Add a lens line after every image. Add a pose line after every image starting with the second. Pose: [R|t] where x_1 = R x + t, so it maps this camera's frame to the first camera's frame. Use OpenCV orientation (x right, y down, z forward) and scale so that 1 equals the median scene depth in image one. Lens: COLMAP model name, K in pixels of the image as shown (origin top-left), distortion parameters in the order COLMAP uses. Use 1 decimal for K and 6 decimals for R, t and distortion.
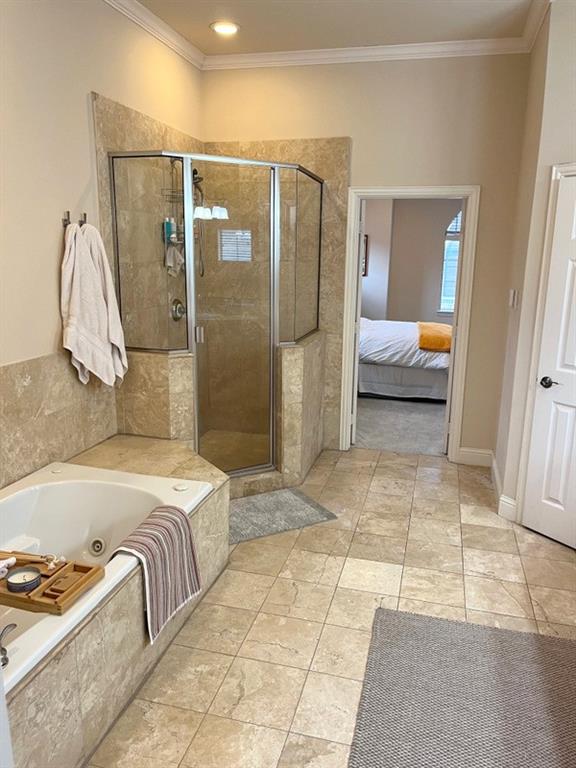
lens RADIAL K [[582.1, 0, 291.2], [0, 582.1, 384.7], [0, 0, 1]] dist [0.069865, -0.097893]
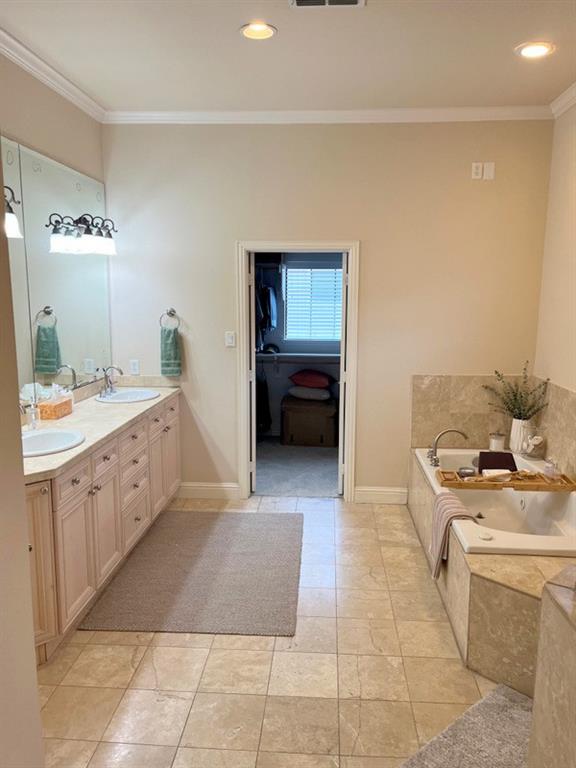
lens RADIAL K [[582.1, 0, 291.6], [0, 582.1, 382.6], [0, 0, 1]] dist [0.069865, -0.097893]
pose [[-0.981637, 0.005525, -0.190677, 0.325525], [-0.065616, 0.928803, 0.364718, -0.408118], [0.179116, 0.370532, -0.911385, 1.664143]]
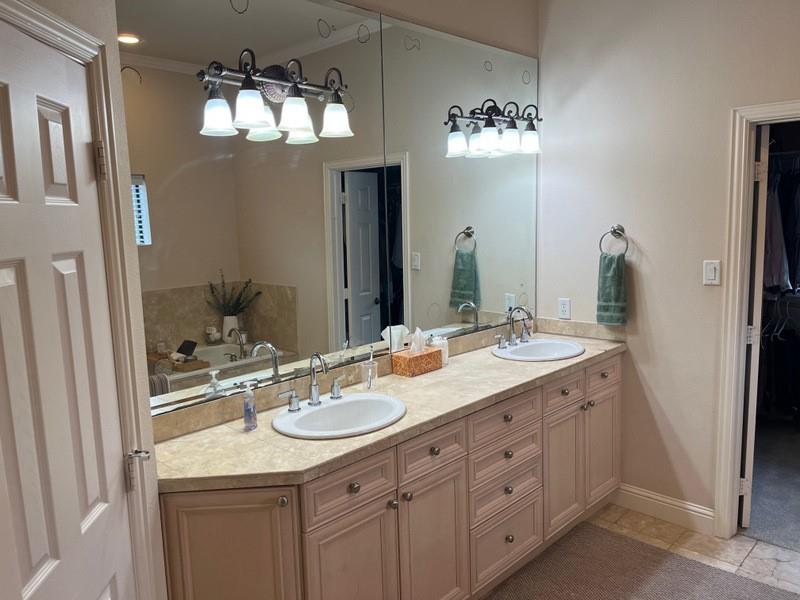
lens RADIAL K [[606.3, 0, 393.1], [0, 606.3, 301.9], [0, 0, 1]] dist [0.069865, -0.097893]
pose [[-0.866578, -0.057743, 0.495690, 0.135250], [0.129507, 0.933232, 0.335121, -0.289909], [-0.481945, 0.354604, -0.801240, 1.223081]]
